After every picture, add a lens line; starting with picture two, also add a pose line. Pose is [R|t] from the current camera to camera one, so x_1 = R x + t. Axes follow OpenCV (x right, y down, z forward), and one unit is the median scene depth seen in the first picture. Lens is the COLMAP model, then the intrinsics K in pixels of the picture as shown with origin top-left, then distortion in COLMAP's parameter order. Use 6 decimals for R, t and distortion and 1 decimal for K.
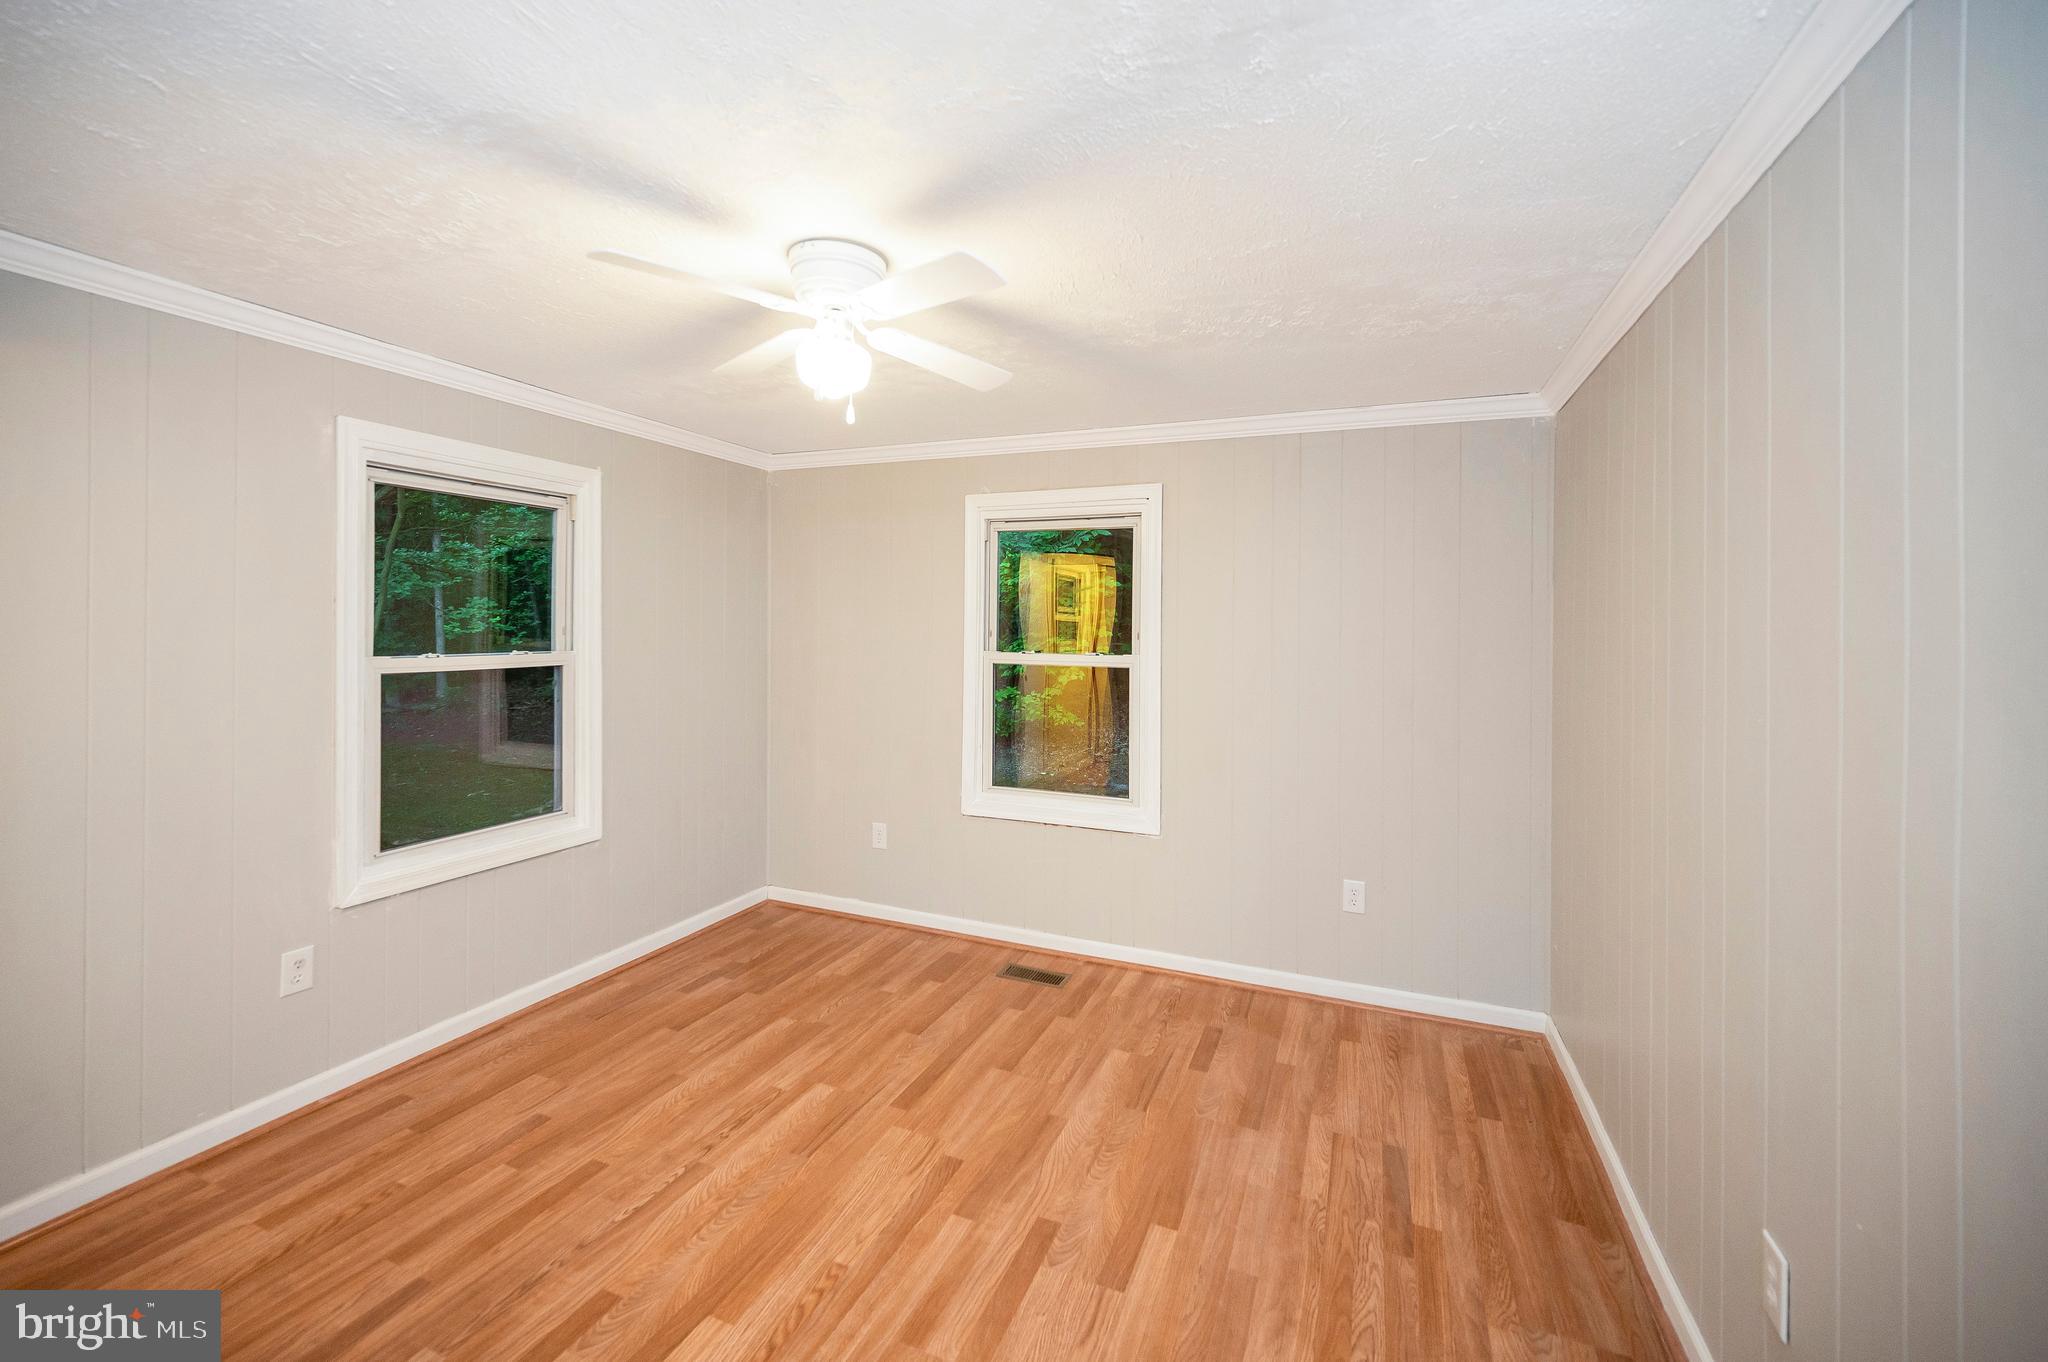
lens RADIAL K [[825.5, 0, 1063.5], [0, 825.5, 619.2], [0, 0, 1]] dist [-0.002524, 0.000249]
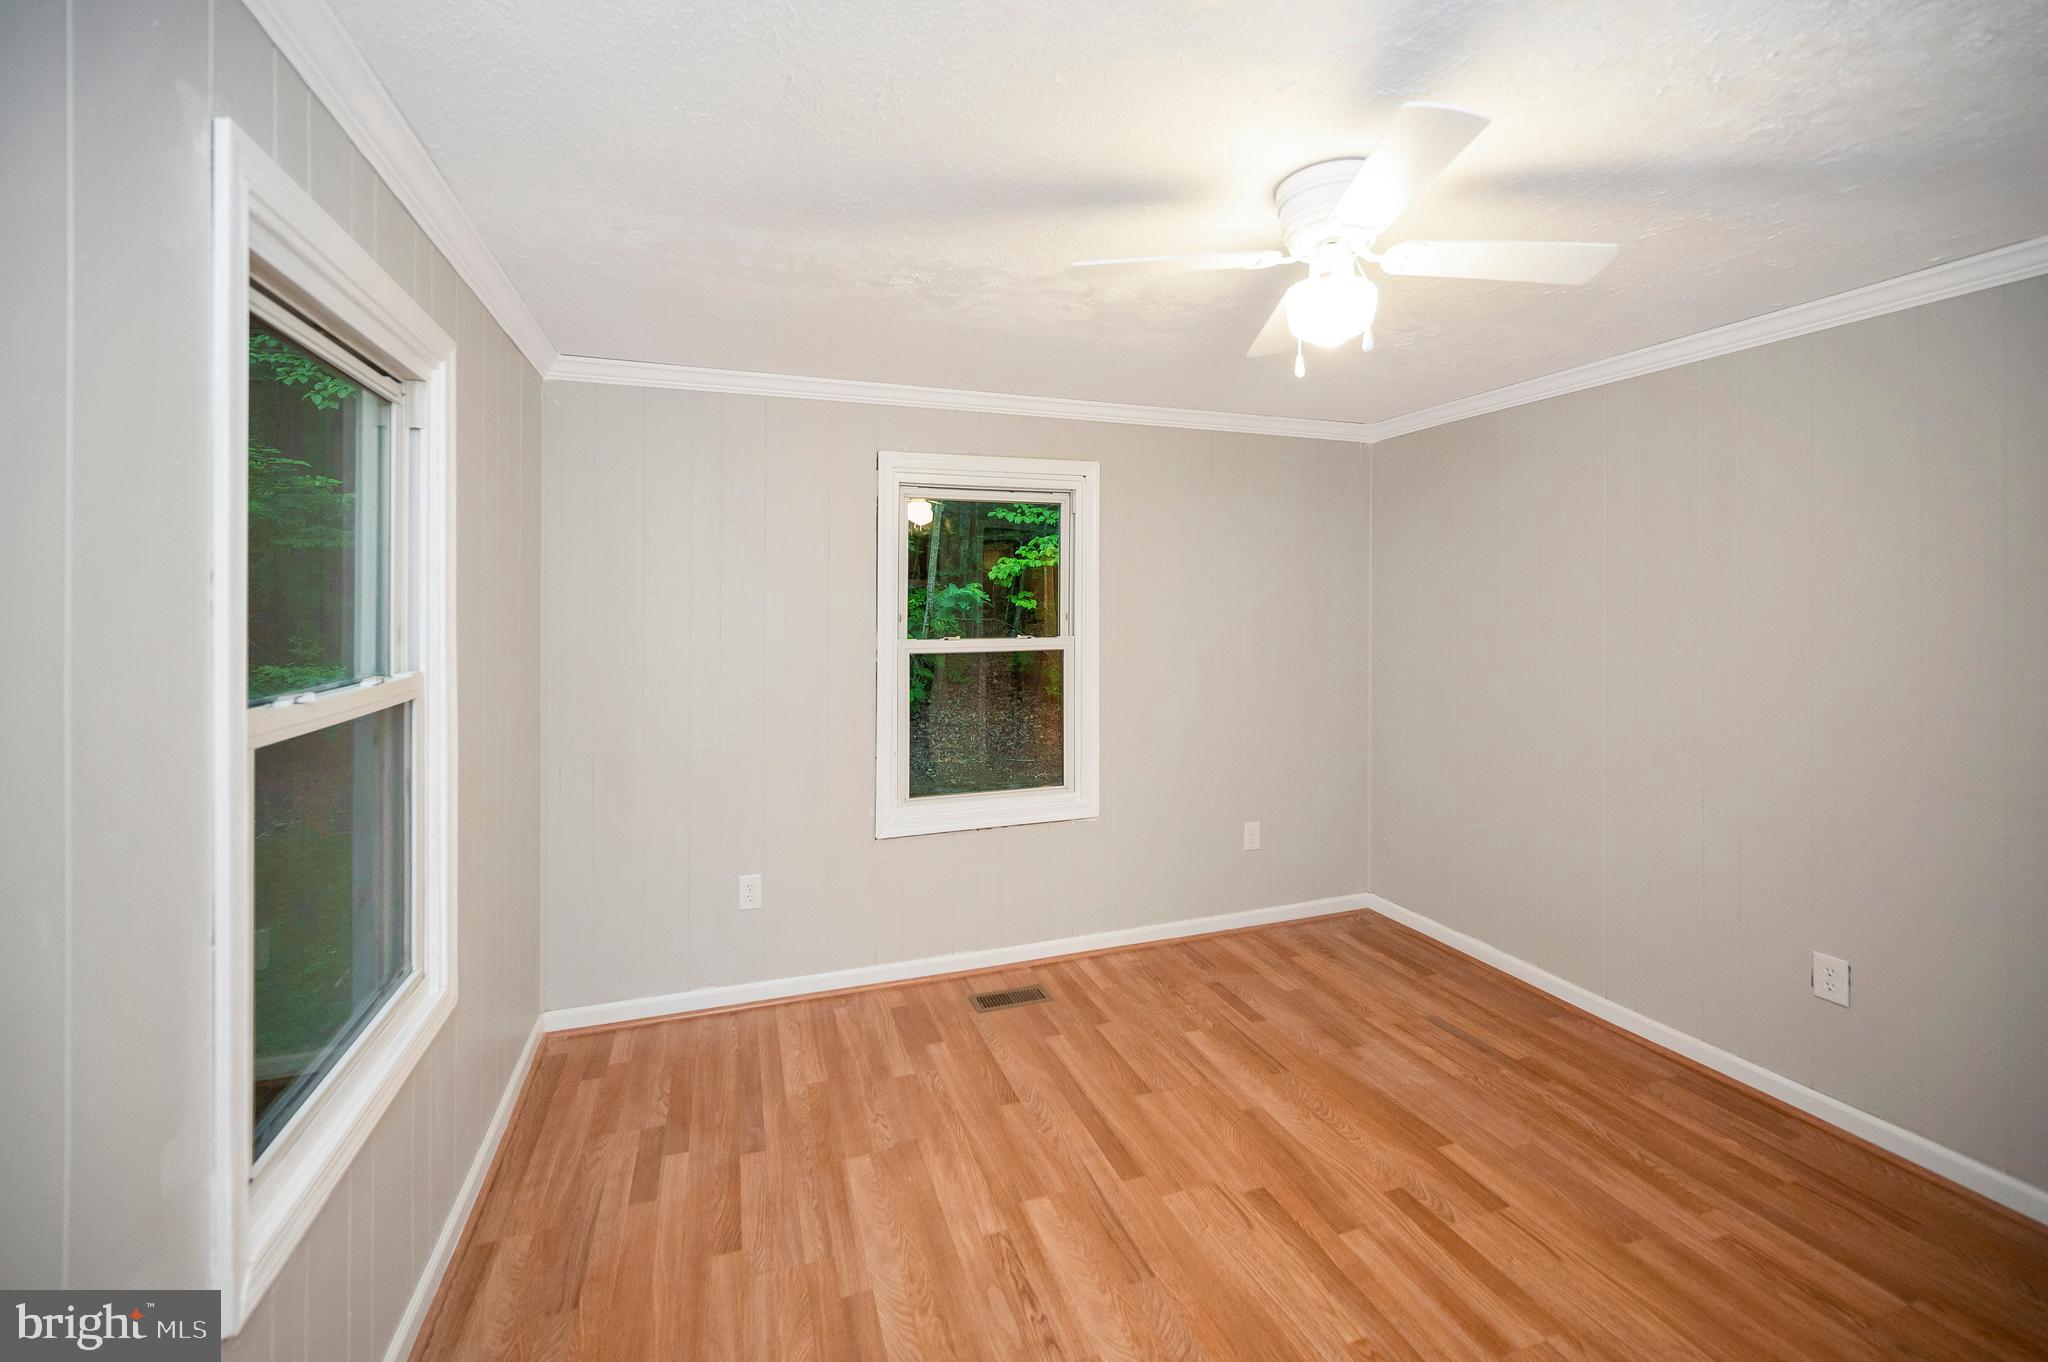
lens RADIAL K [[825.5, 0, 1019.6], [0, 825.5, 580.6], [0, 0, 1]] dist [-0.002524, 0.000249]
pose [[0.753991, 0.004411, 0.656870, -0.685050], [0.008746, 0.999821, -0.016753, -0.005366], [-0.656826, 0.018377, 0.753818, 0.347137]]
